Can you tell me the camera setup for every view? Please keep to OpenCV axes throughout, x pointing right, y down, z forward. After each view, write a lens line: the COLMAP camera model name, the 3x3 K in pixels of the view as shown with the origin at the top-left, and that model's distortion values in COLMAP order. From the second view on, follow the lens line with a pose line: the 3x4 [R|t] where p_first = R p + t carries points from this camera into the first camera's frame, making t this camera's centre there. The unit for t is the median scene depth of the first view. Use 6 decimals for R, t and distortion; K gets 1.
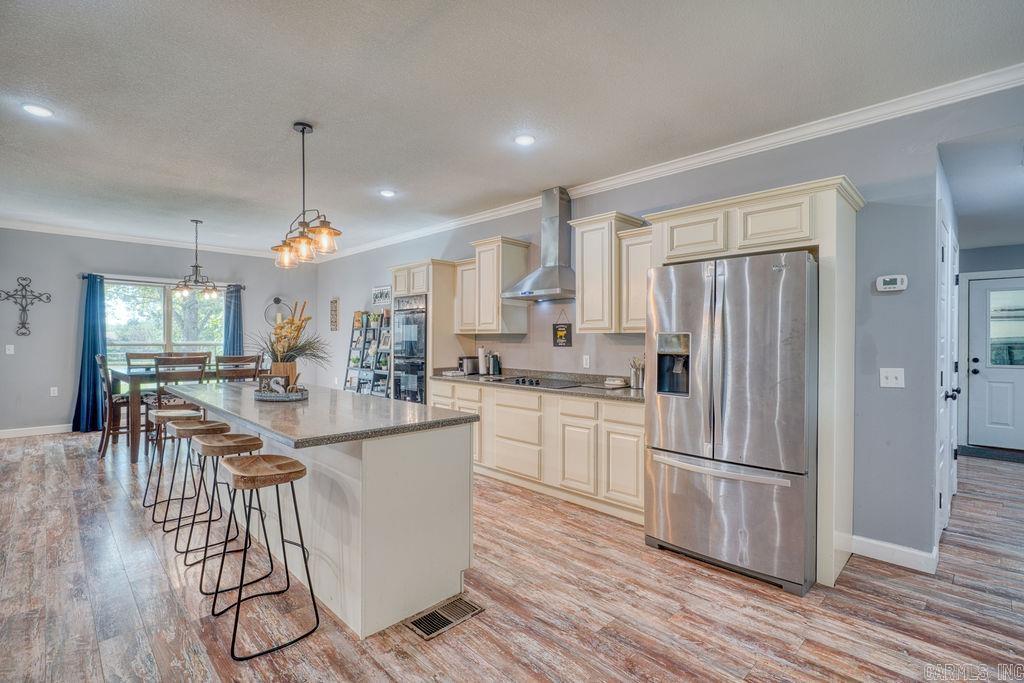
lens RADIAL K [[477.6, 0, 515.6], [0, 477.6, 342.9], [0, 0, 1]] dist [-0.007344, -0.001907]
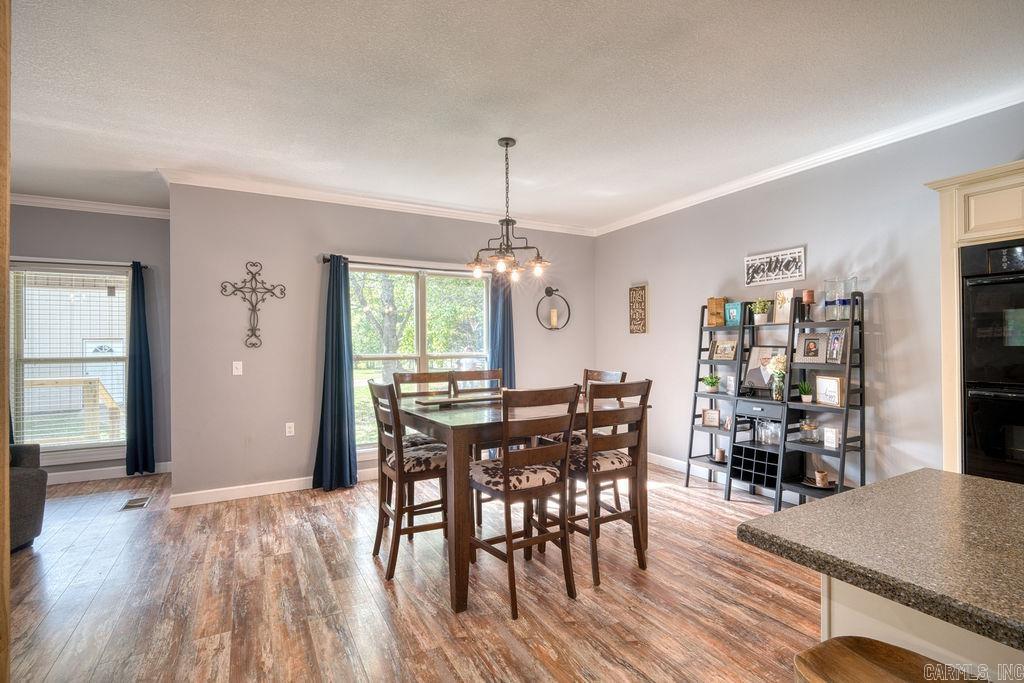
lens RADIAL K [[477.6, 0, 513.6], [0, 477.6, 339.8], [0, 0, 1]] dist [-0.007344, -0.001907]
pose [[0.963776, -0.018699, -0.266057, -0.582912], [0.013473, 0.999679, -0.021454, -0.008150], [0.266373, 0.017092, 0.963719, 0.514664]]
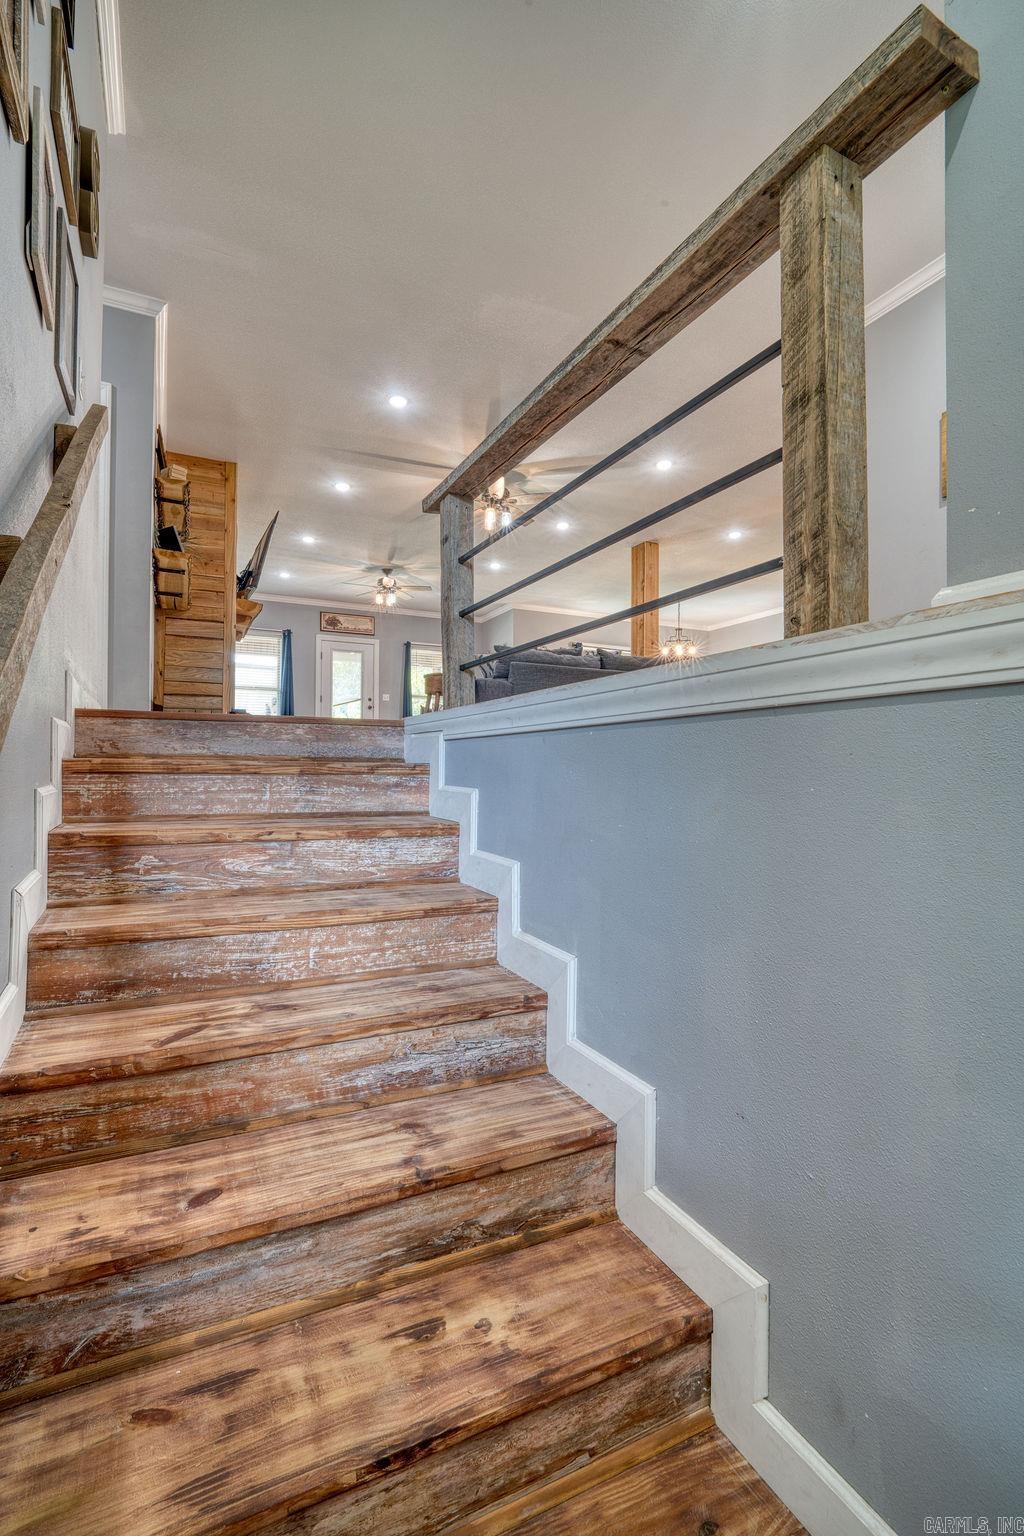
lens RADIAL K [[716.4, 0, 515.0], [0, 716.4, 760.0], [0, 0, 1]] dist [-0.007344, -0.001907]
pose [[0.950623, -0.008035, -0.310245, -0.555154], [-0.000178, 0.999651, -0.026436, 0.287589], [0.310349, 0.025185, 0.950289, -1.152905]]
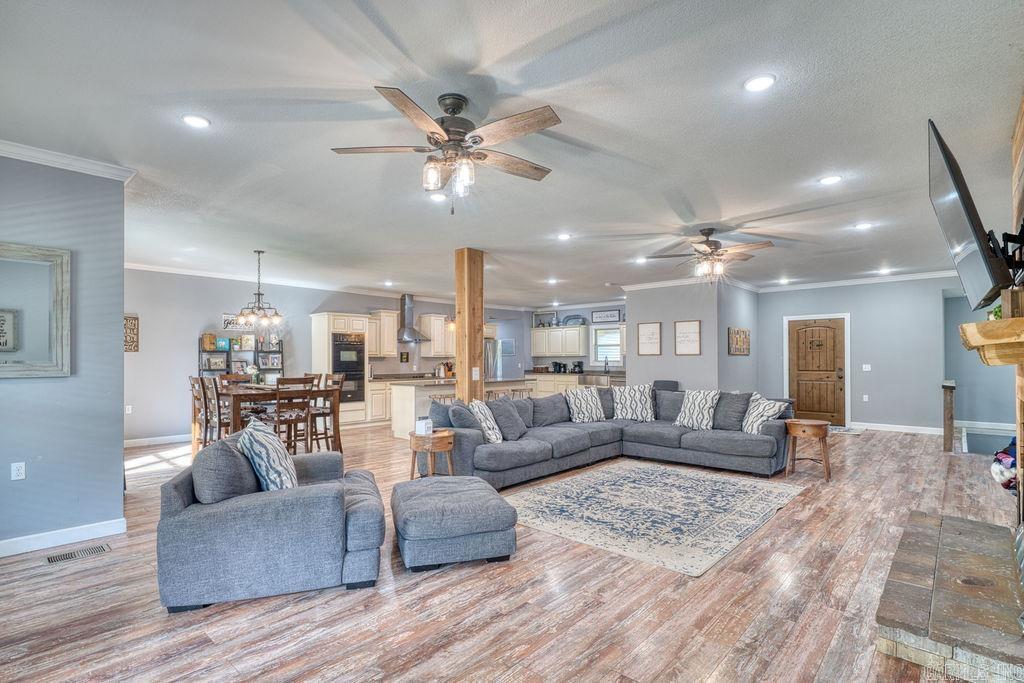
lens RADIAL K [[477.6, 0, 499.4], [0, 477.6, 361.1], [0, 0, 1]] dist [-0.007344, -0.001907]
pose [[-0.031600, -0.011464, 0.999435, -1.970840], [0.010851, 0.999871, 0.011812, -0.018153], [-0.999442, 0.011218, -0.031471, 0.548535]]
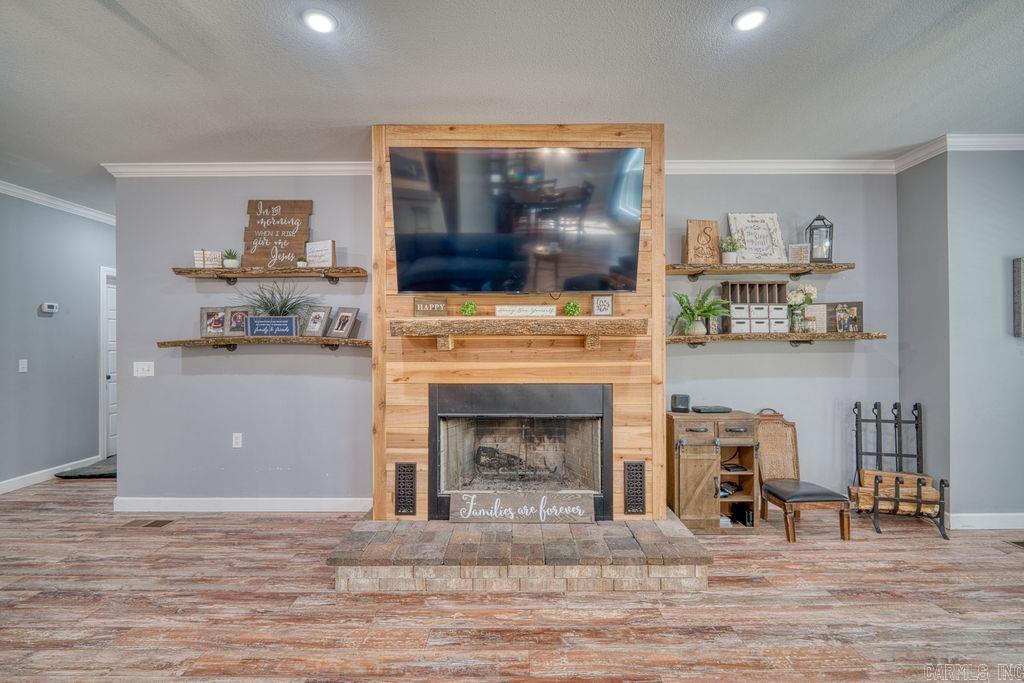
lens RADIAL K [[477.6, 0, 512.7], [0, 477.6, 338.6], [0, 0, 1]] dist [-0.007344, -0.001907]
pose [[-0.704982, -0.013690, -0.709093, -1.127164], [-0.008974, 0.999906, -0.010383, -0.012155], [0.709168, -0.000956, -0.705038, 0.422727]]
